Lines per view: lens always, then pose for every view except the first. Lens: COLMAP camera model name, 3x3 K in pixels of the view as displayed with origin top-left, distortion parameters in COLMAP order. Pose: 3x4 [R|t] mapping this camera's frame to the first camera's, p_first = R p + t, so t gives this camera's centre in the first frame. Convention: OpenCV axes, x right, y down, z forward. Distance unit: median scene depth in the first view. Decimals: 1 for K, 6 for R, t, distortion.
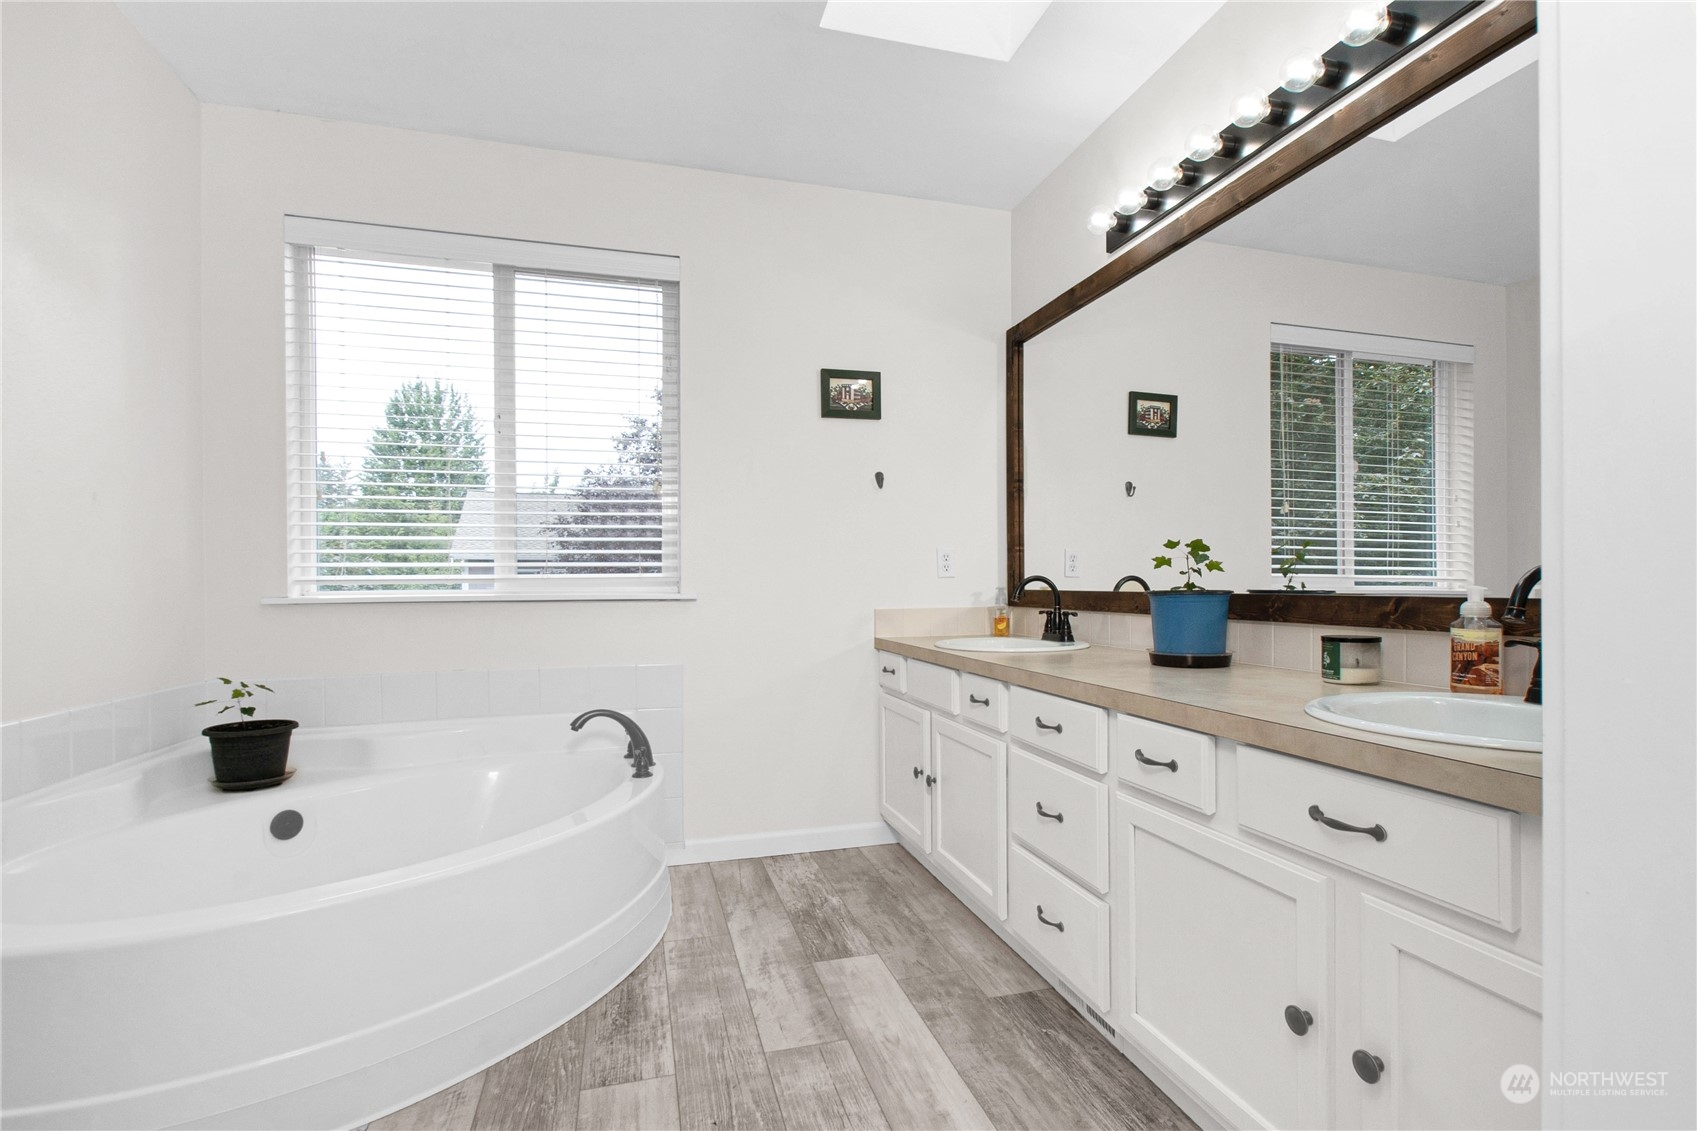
lens RADIAL K [[804.5, 0, 855.1], [0, 804.5, 576.6], [0, 0, 1]] dist [-0.004006, 0.006807]
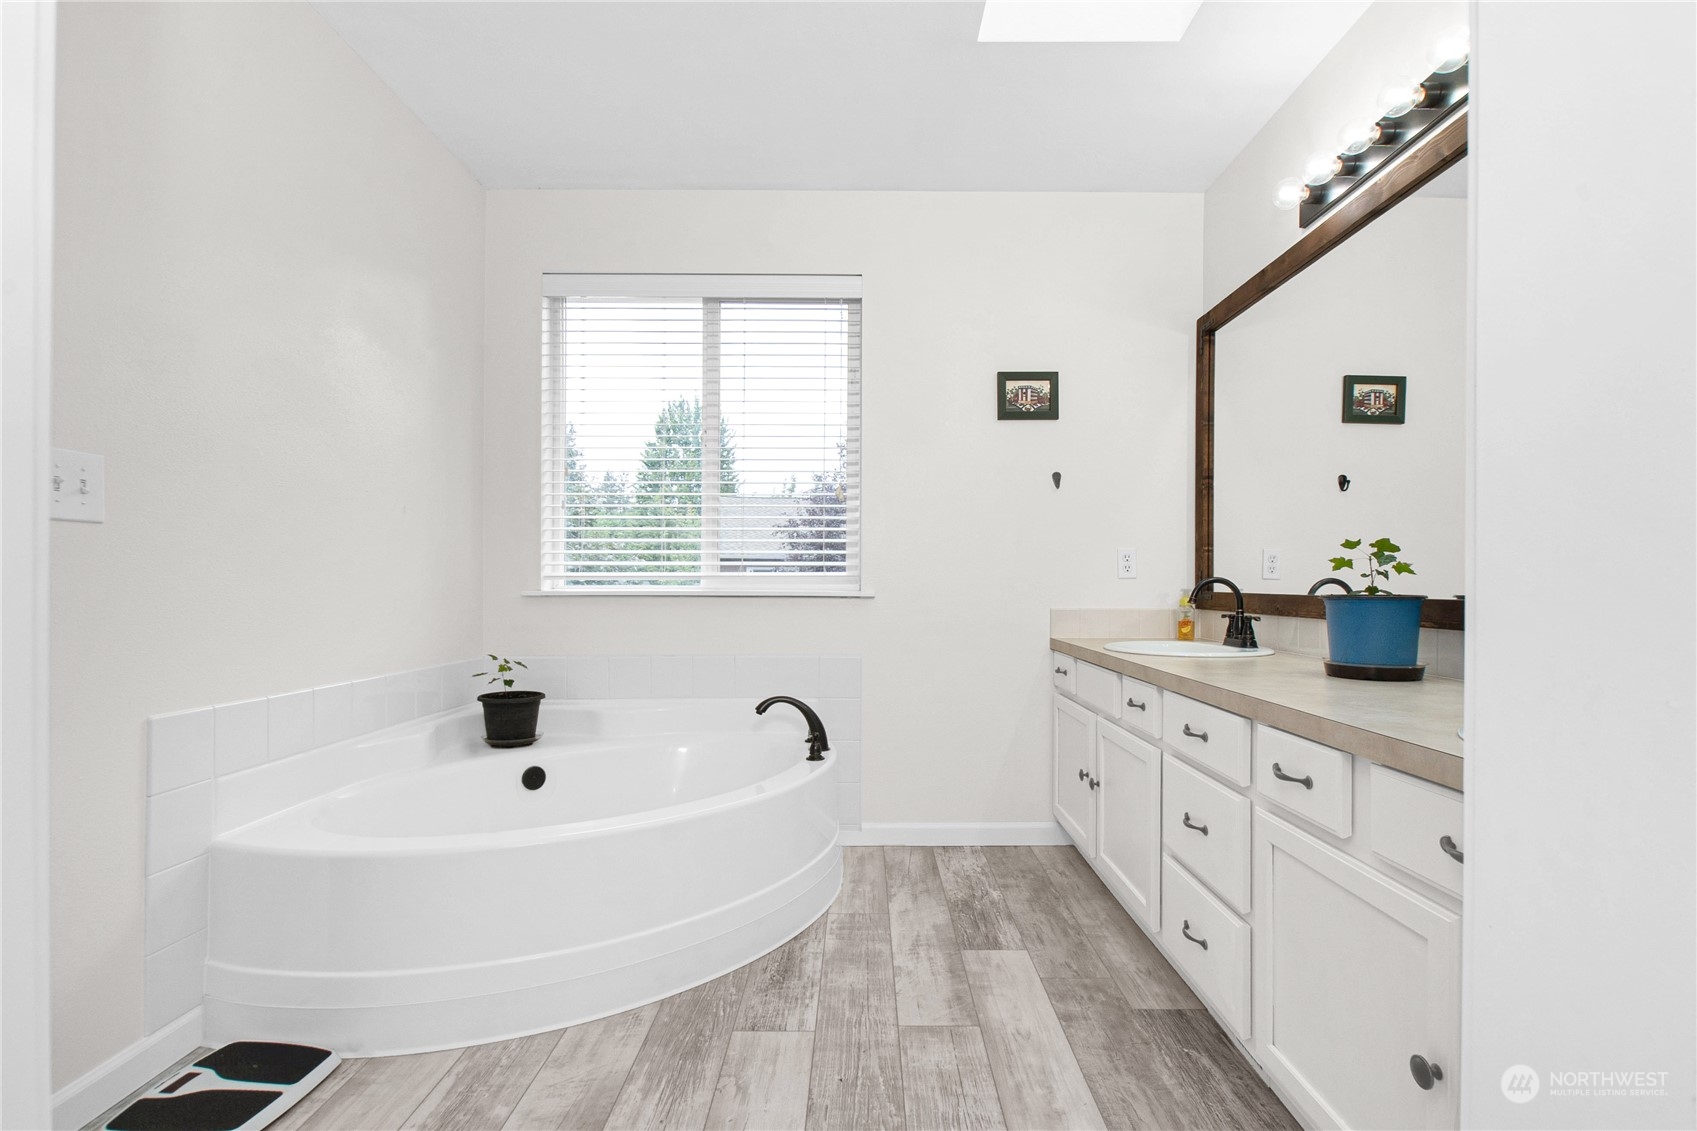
lens RADIAL K [[804.5, 0, 889.9], [0, 804.5, 578.1], [0, 0, 1]] dist [-0.004006, 0.006807]
pose [[0.962301, 0.008346, -0.271859, 0.123784], [-0.007816, 0.999965, 0.003034, -0.000107], [0.271874, -0.000795, 0.962332, -0.016955]]
